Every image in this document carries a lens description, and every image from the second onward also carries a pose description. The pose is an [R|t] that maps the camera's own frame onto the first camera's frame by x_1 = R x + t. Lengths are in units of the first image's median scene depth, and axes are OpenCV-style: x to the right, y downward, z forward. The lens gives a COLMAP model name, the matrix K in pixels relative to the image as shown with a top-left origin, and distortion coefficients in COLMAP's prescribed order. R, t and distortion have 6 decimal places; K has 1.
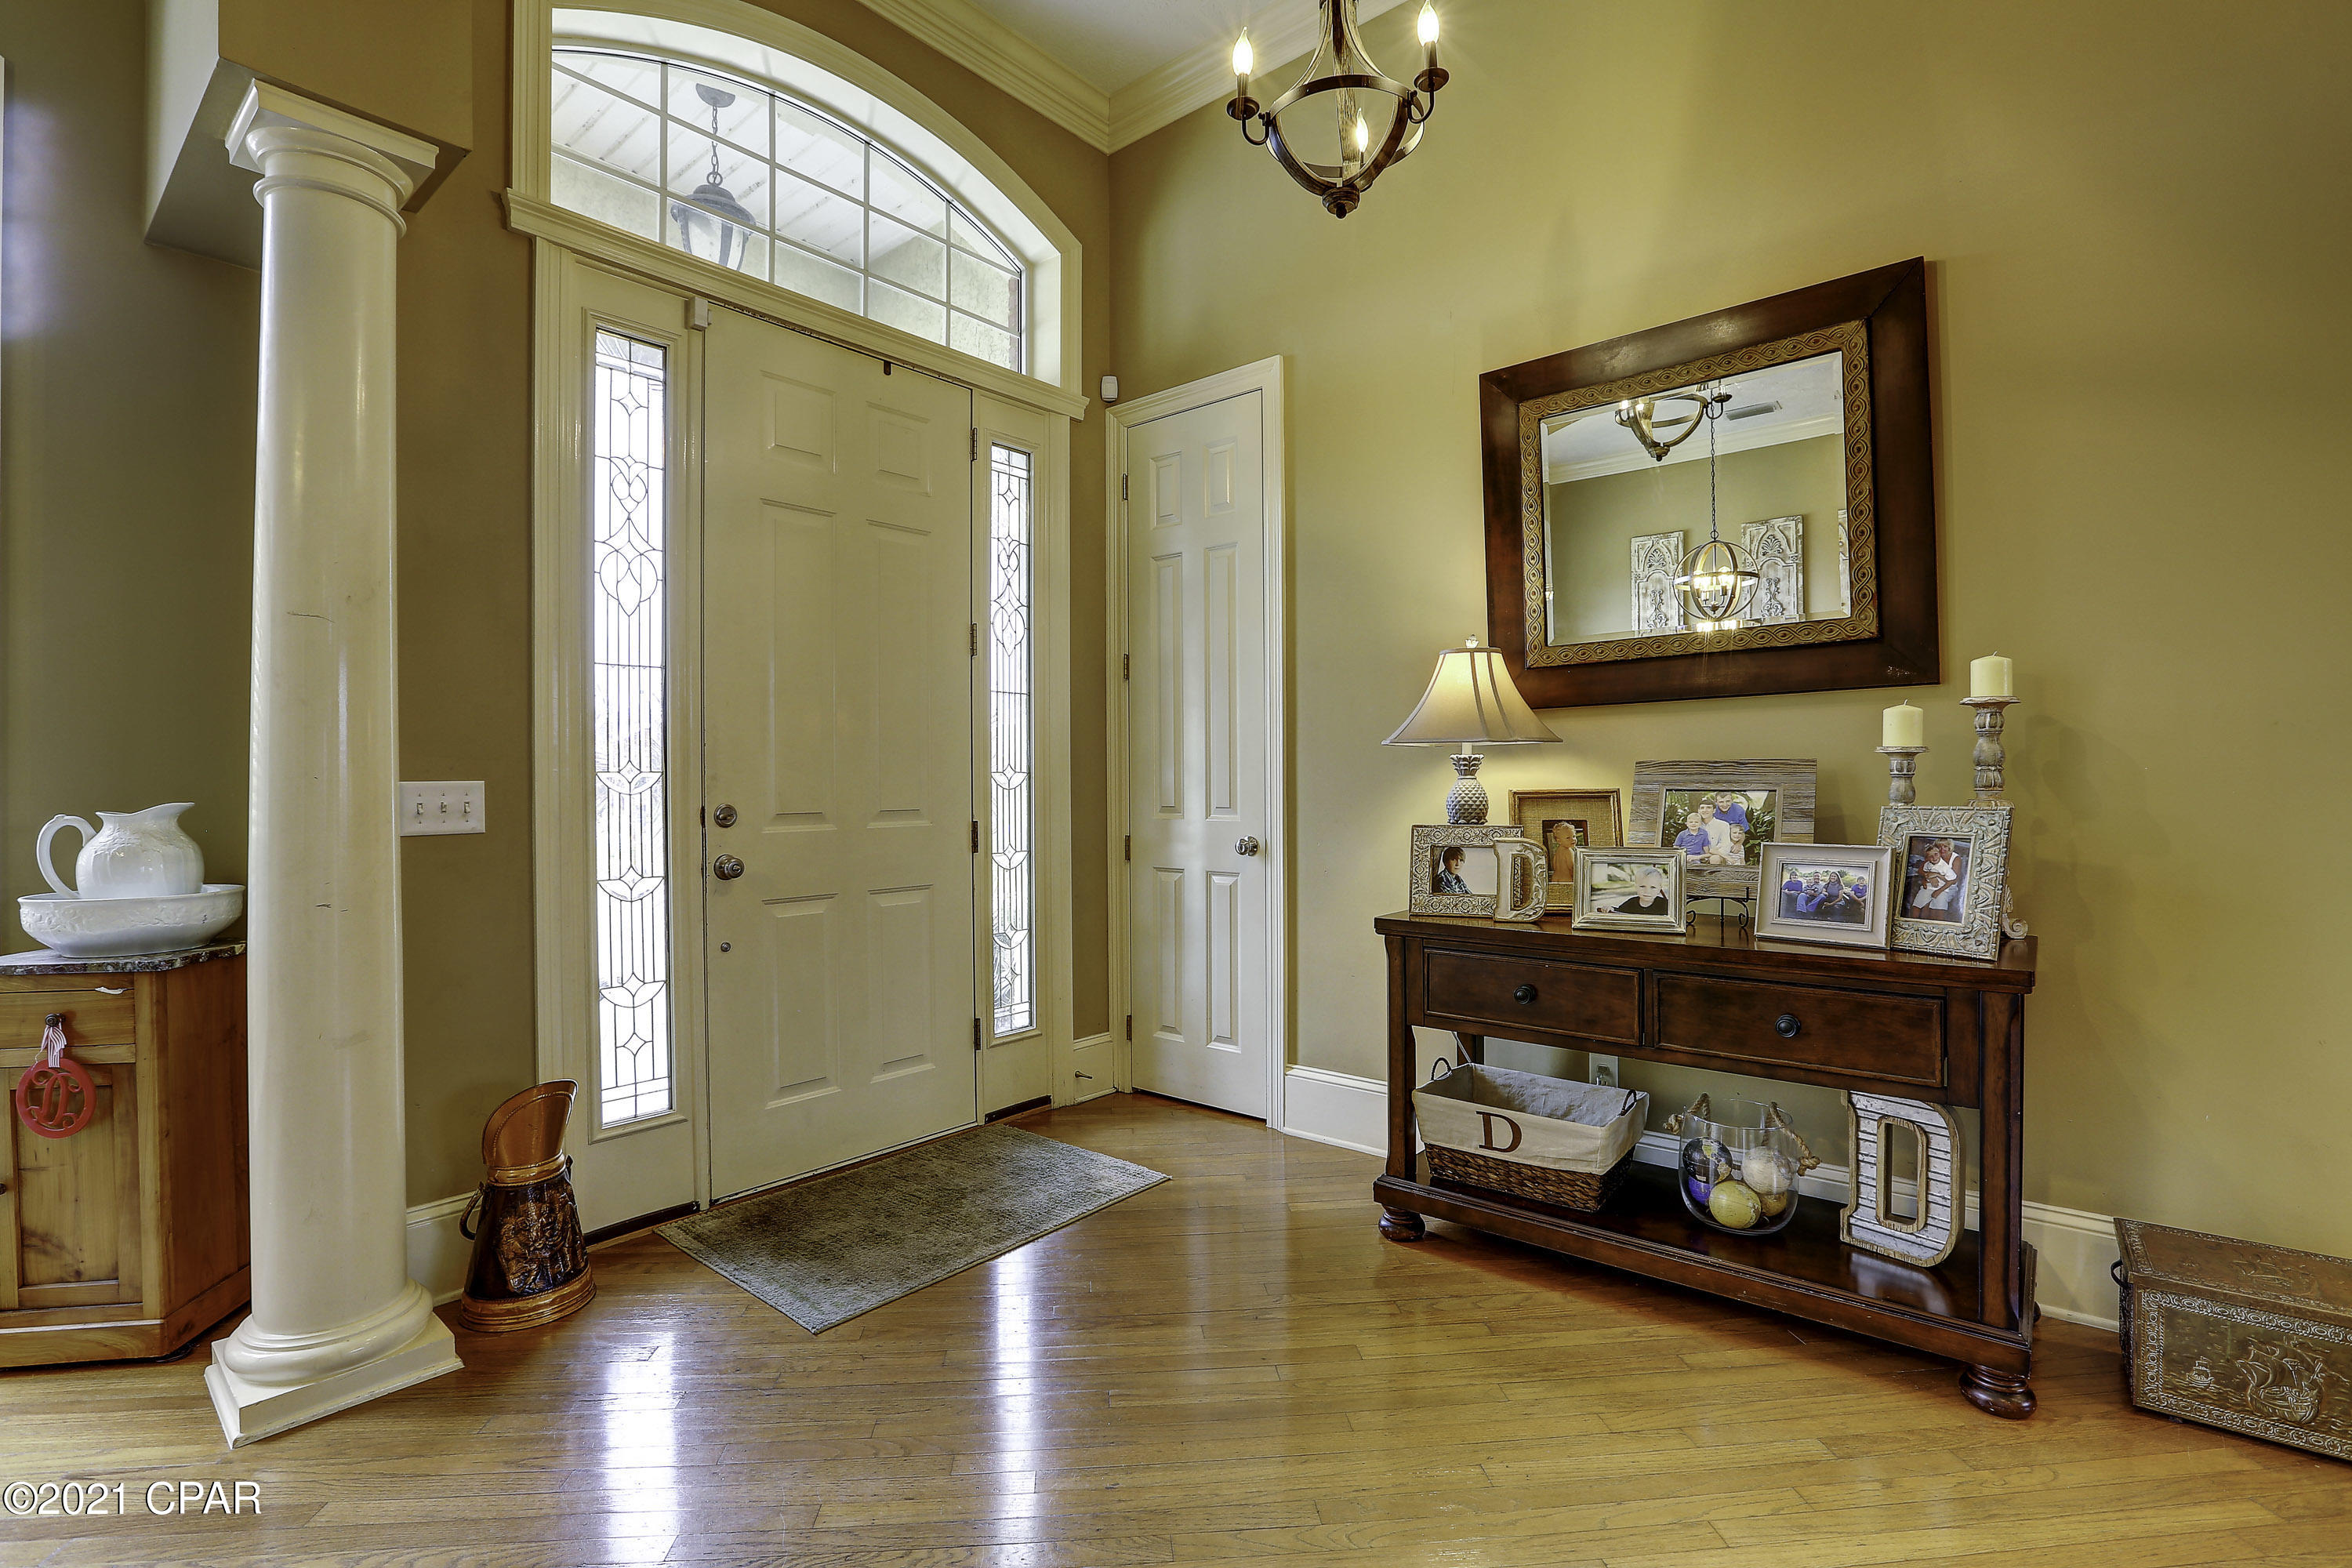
lens RADIAL K [[1076.0, 0, 1176.0], [0, 1076.0, 784.0], [0, 0, 1]] dist [-0.053164, 0.017757]
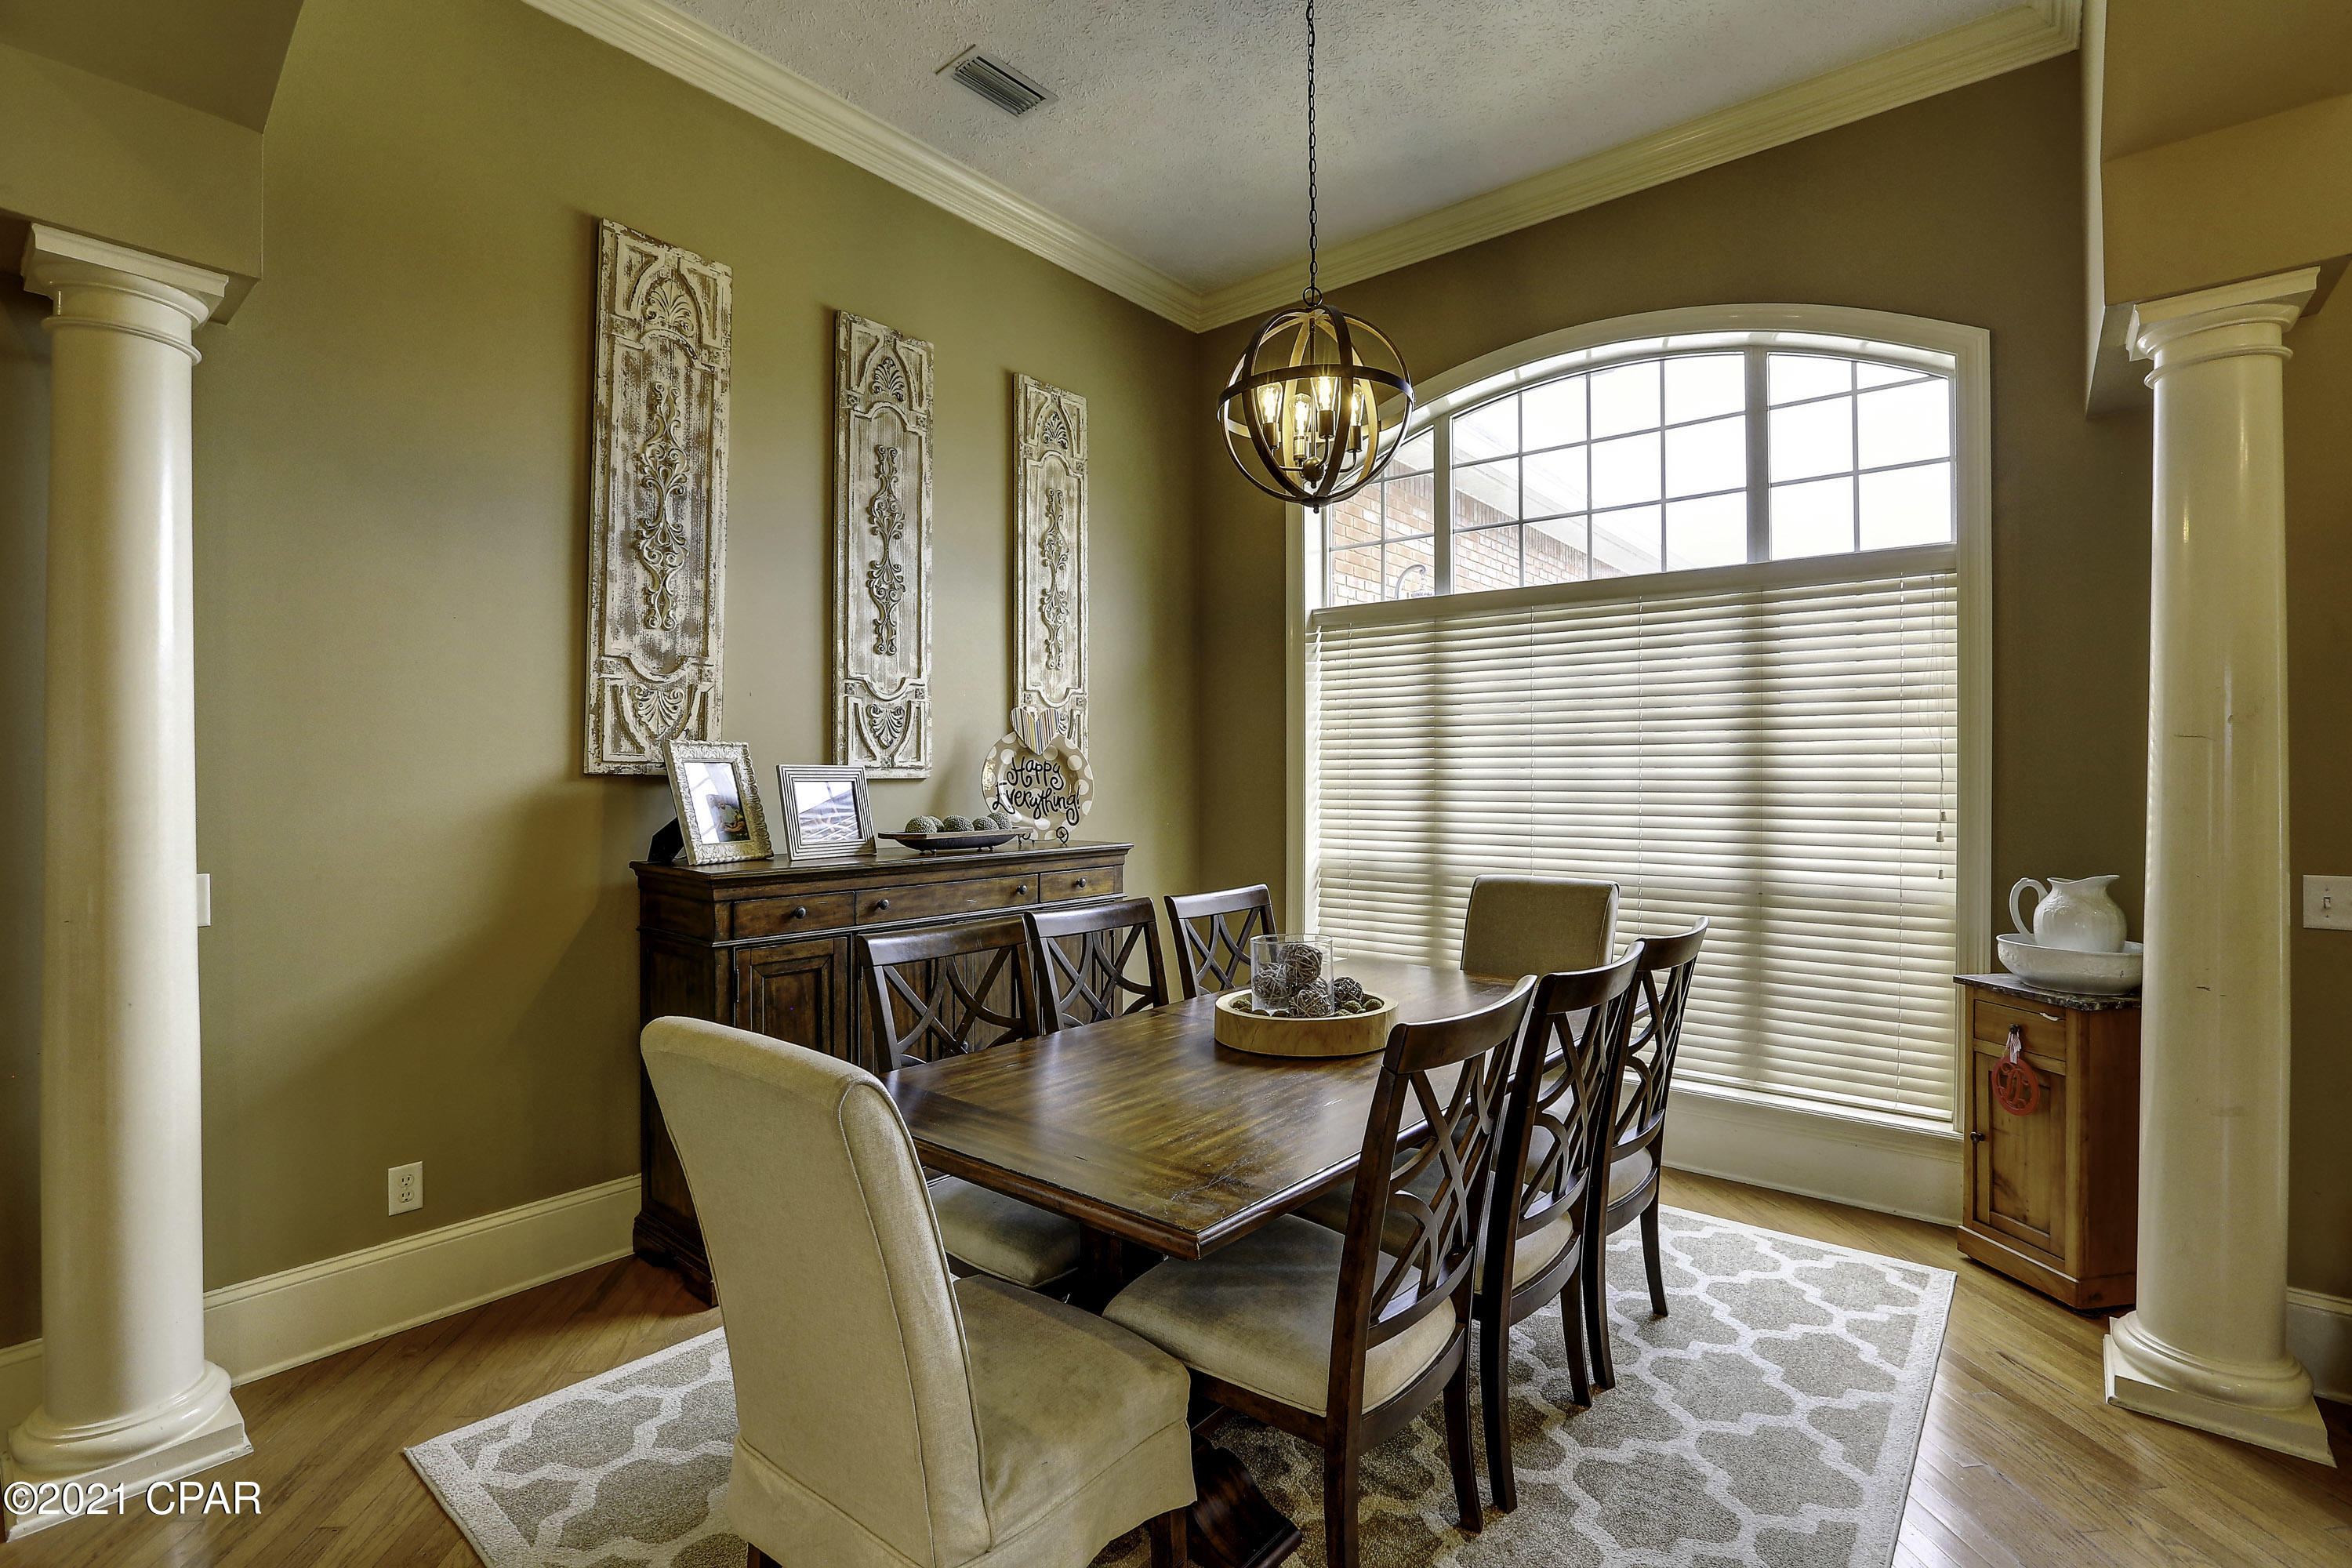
lens RADIAL K [[1076.0, 0, 1176.0], [0, 1076.0, 784.0], [0, 0, 1]] dist [-0.053164, 0.017757]
pose [[0.016945, 0.010044, -0.999806, 0.288028], [0.003269, 0.999944, 0.010101, -0.116721], [0.999851, -0.003440, 0.016912, -0.141593]]
